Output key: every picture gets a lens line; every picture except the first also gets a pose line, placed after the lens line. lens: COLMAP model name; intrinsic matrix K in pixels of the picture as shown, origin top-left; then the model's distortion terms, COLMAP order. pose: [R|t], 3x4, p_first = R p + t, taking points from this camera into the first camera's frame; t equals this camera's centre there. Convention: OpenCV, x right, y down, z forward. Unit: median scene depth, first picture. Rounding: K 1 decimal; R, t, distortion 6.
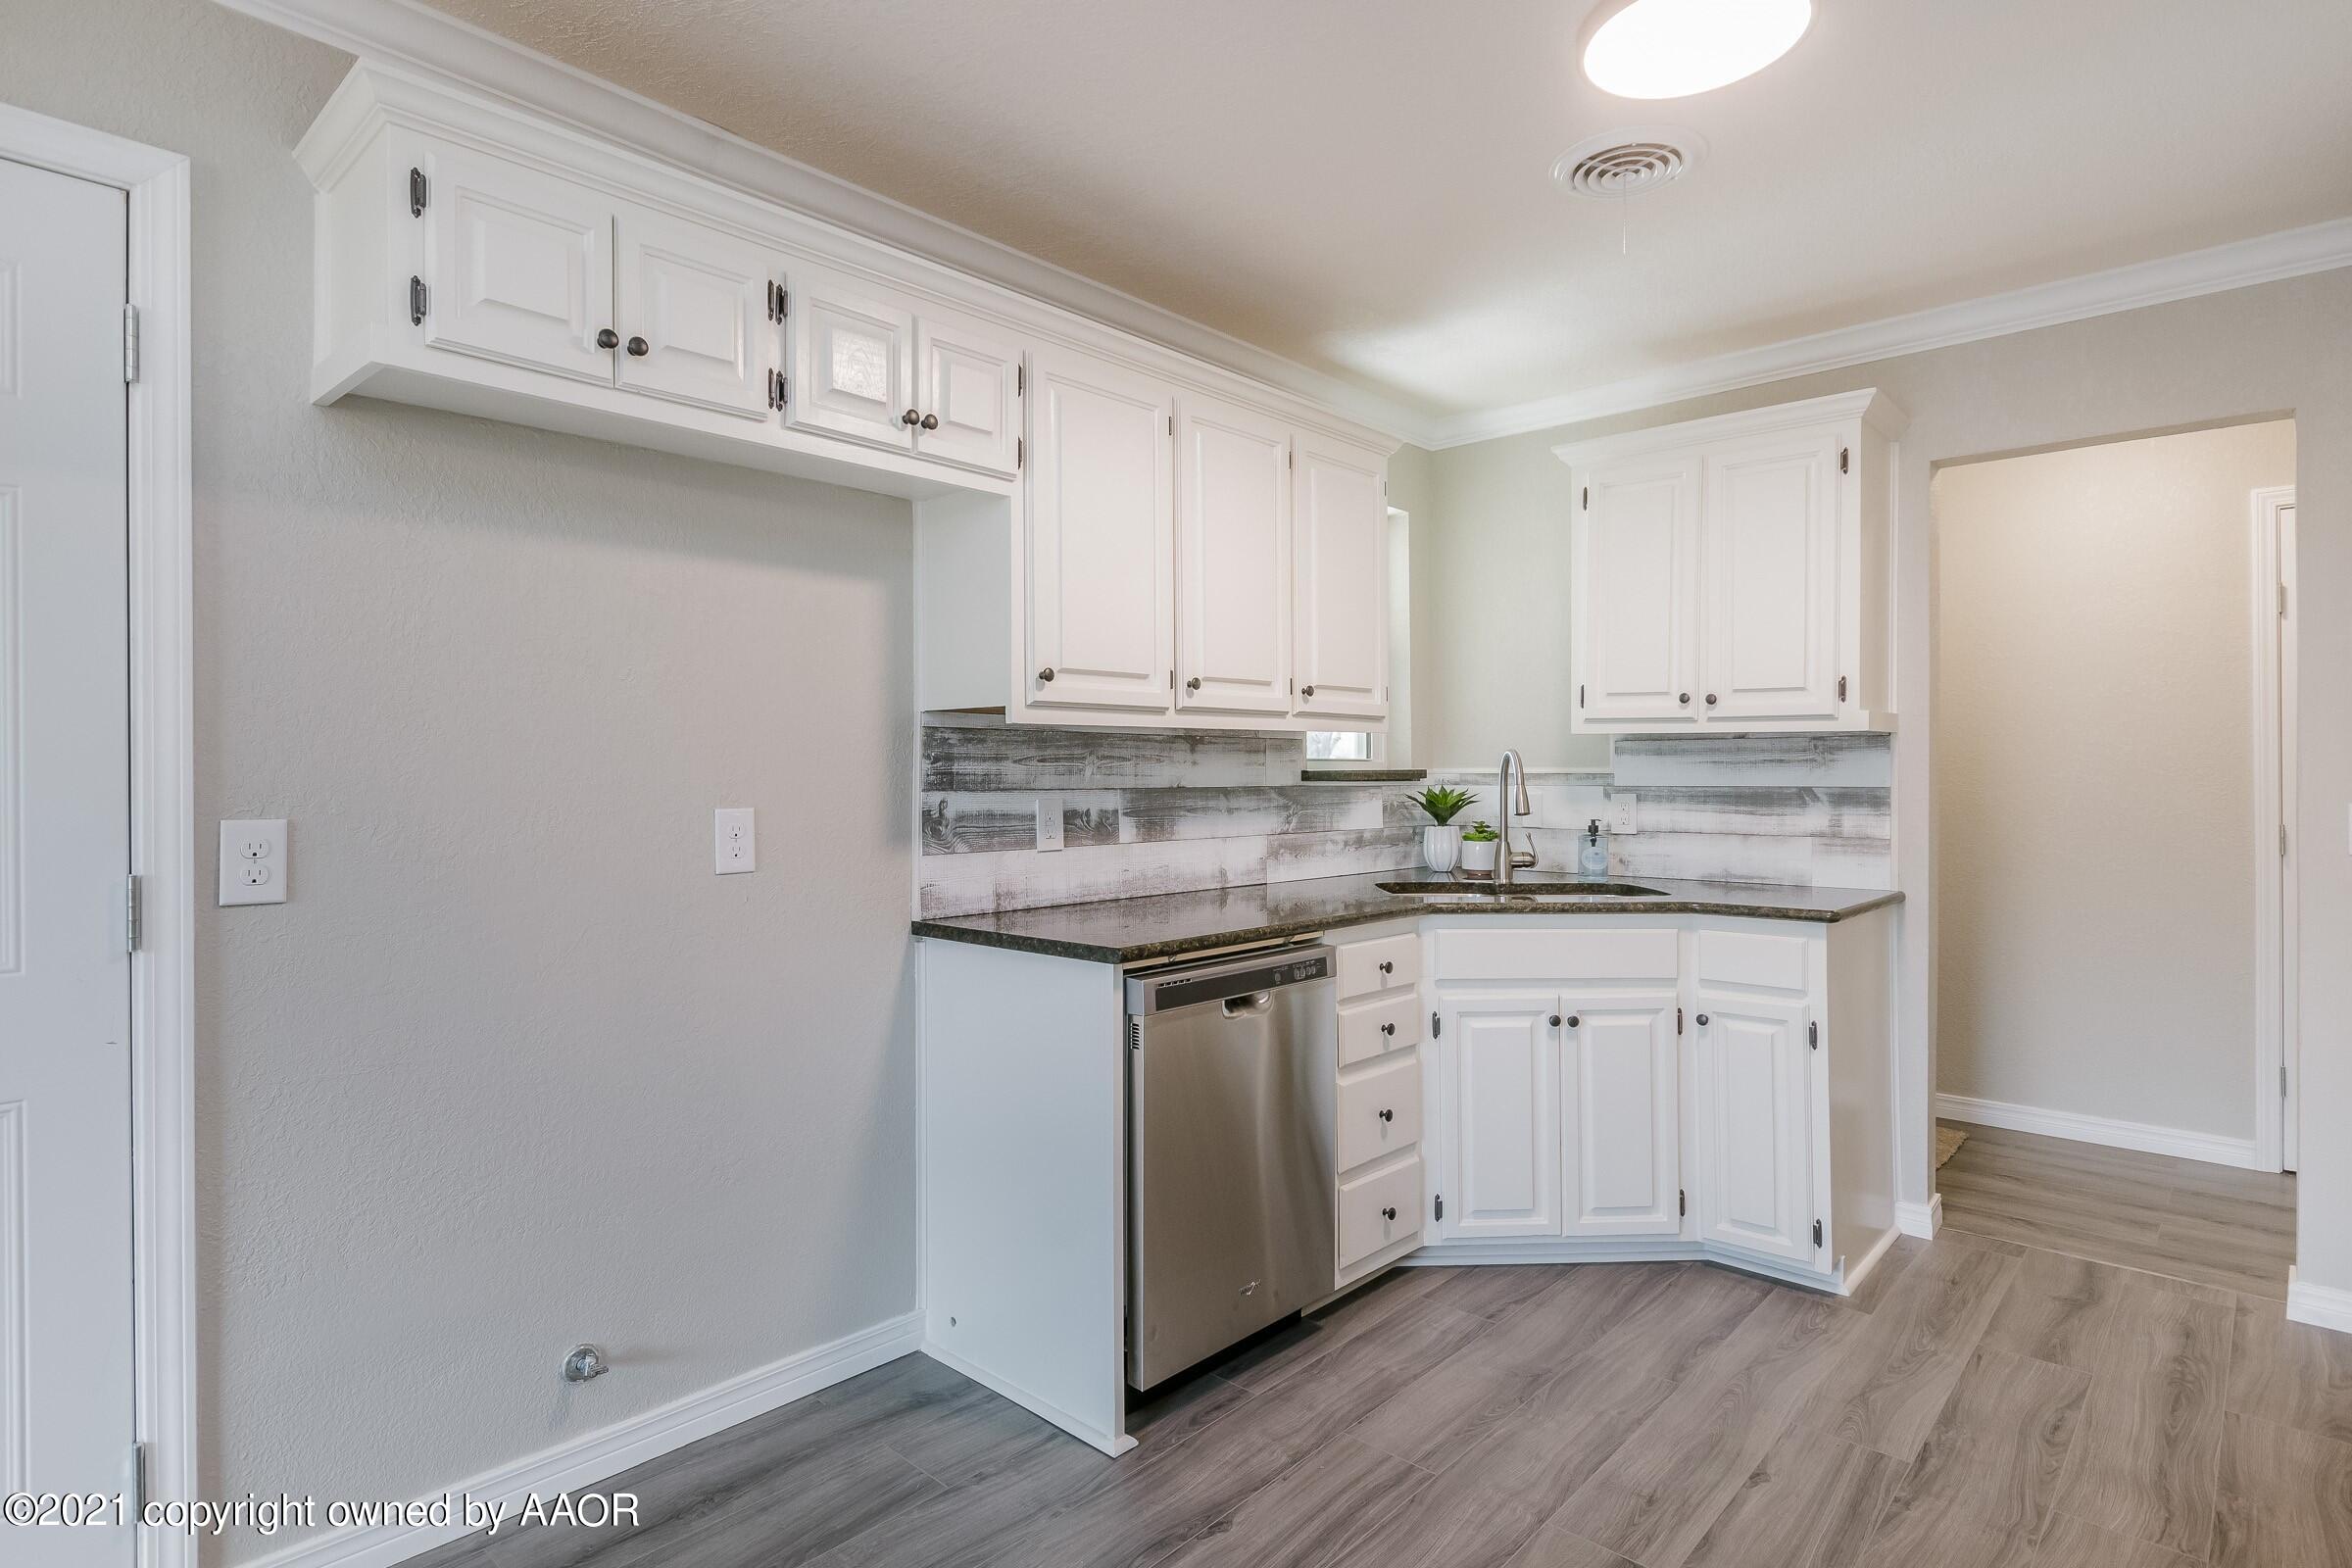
lens RADIAL K [[1210.2, 0, 1182.2], [0, 1210.2, 774.5], [0, 0, 1]] dist [0.001209, -0.001143]
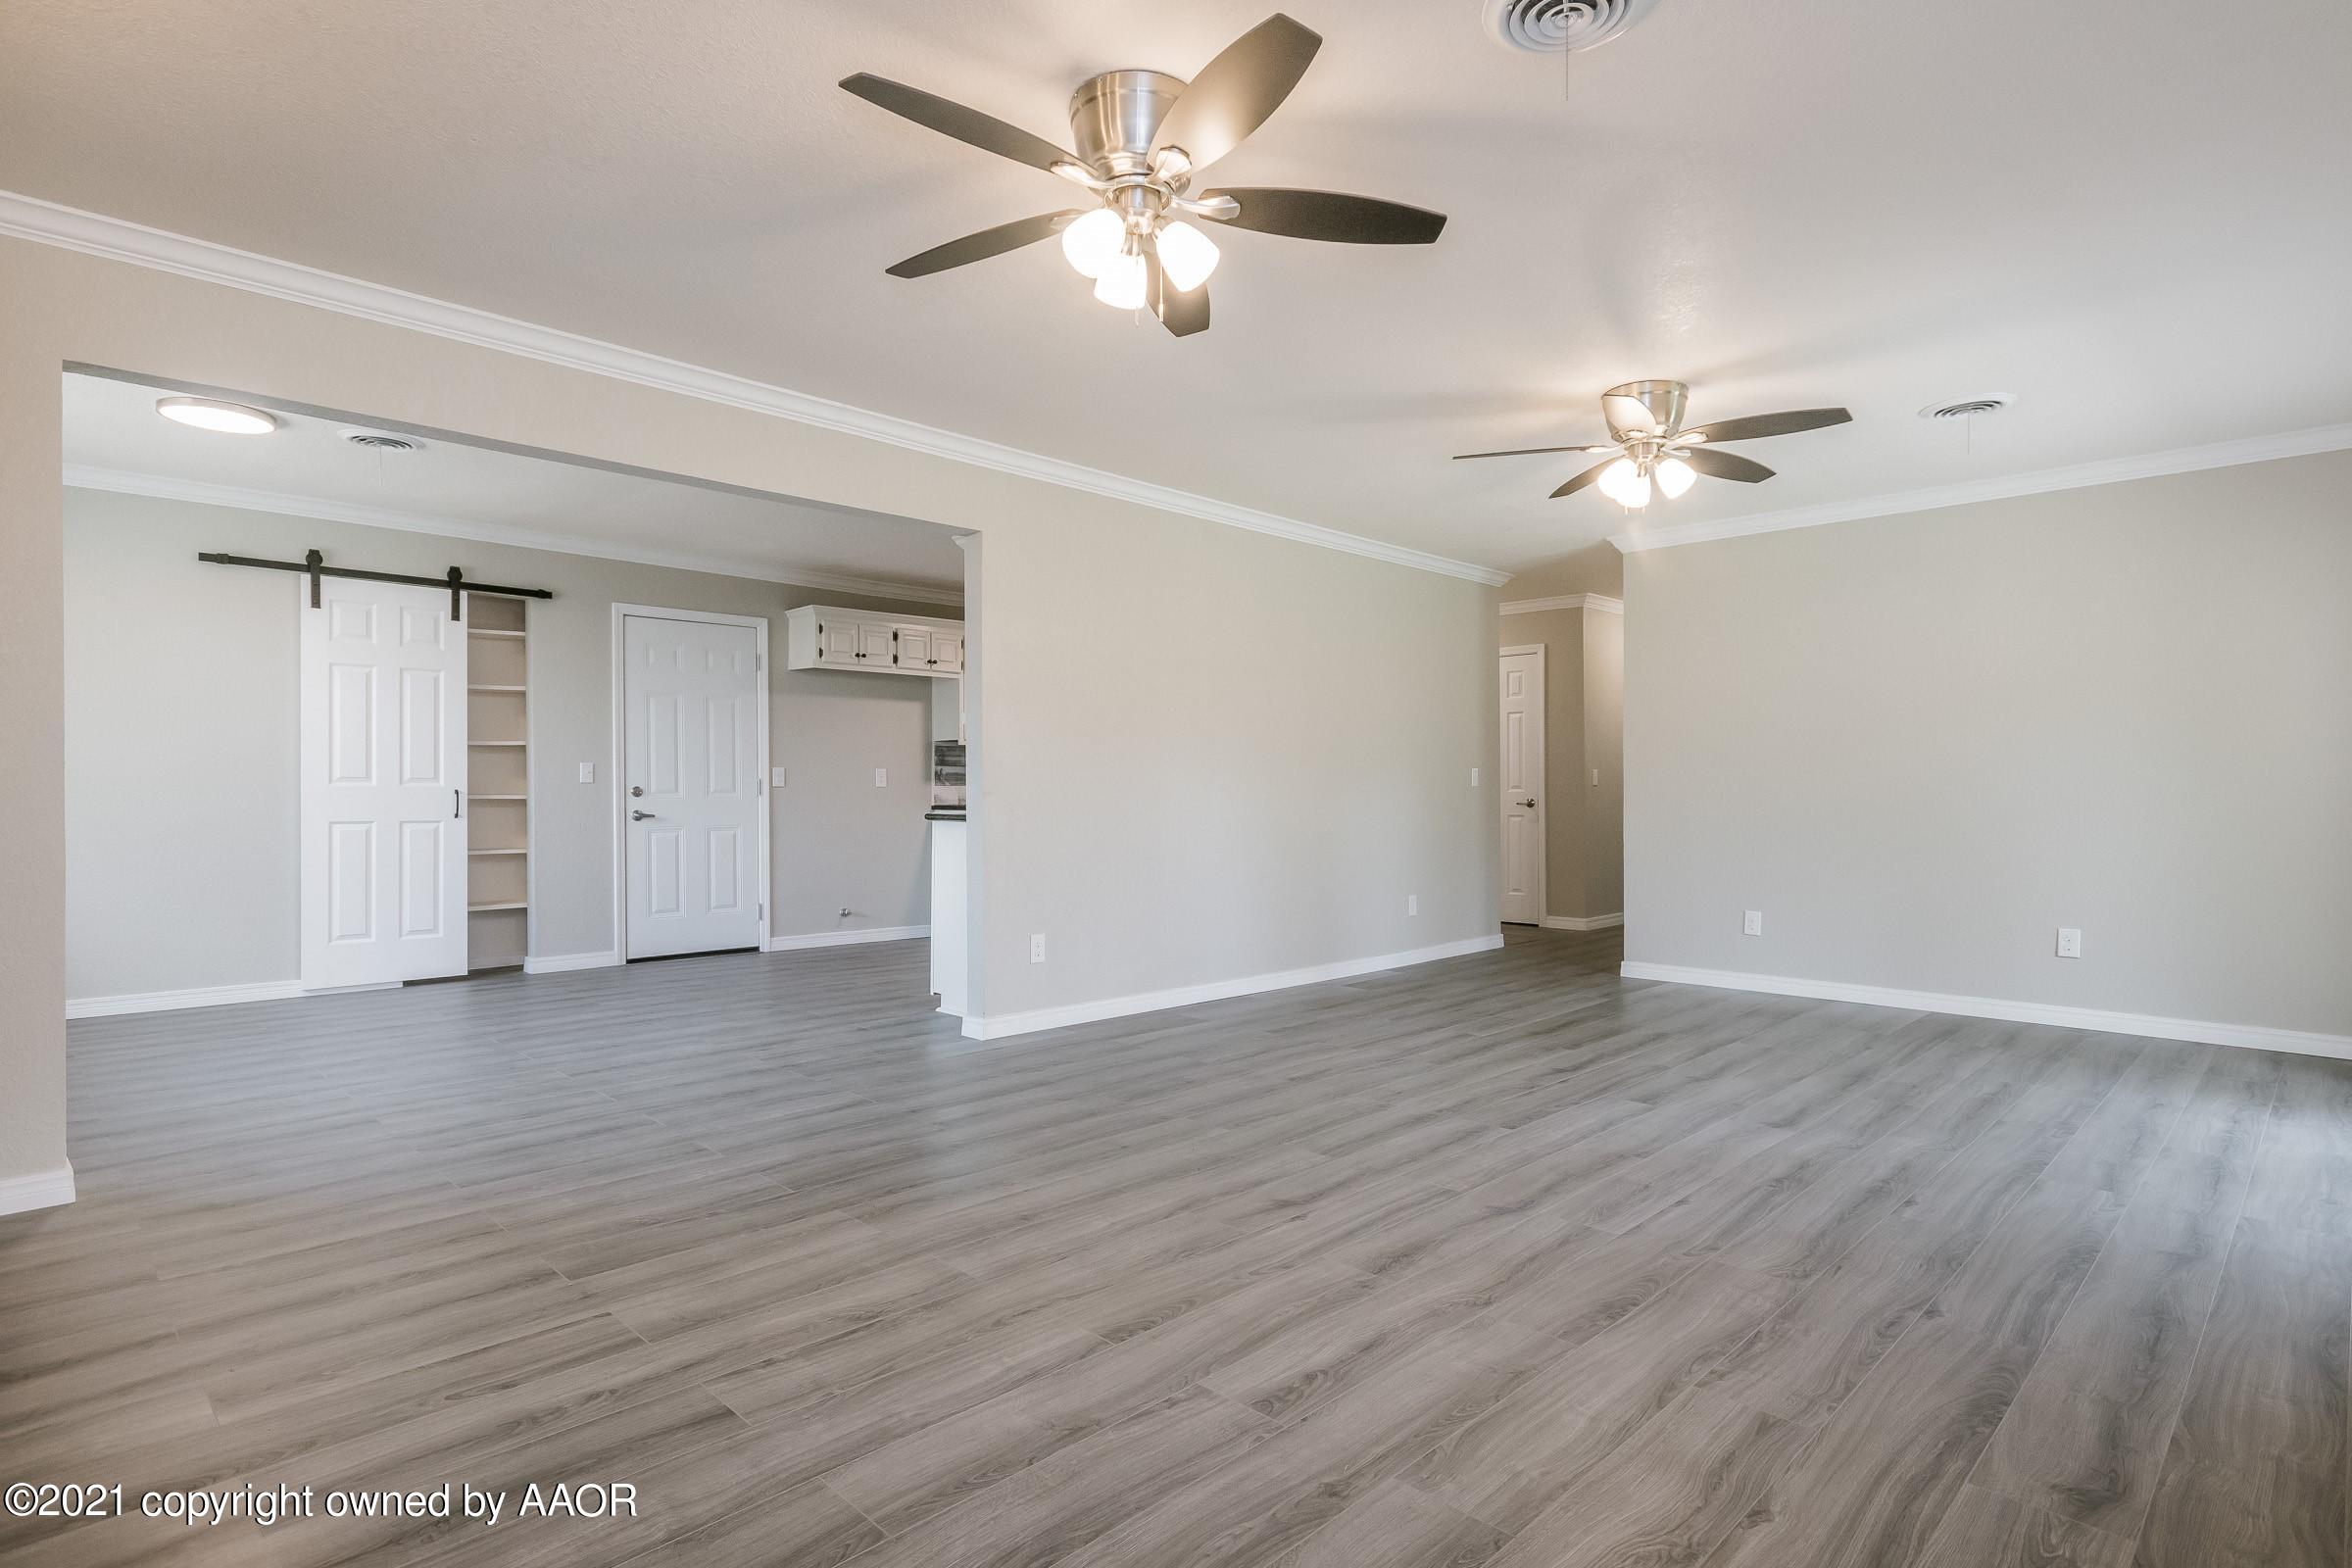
lens RADIAL K [[1210.2, 0, 1174.1], [0, 1210.2, 786.9], [0, 0, 1]] dist [0.001209, -0.001143]
pose [[0.999008, -0.002264, -0.044483, 0.561480], [0.002029, 0.999984, -0.005333, 0.087384], [0.044495, 0.005238, 0.998996, -2.180371]]
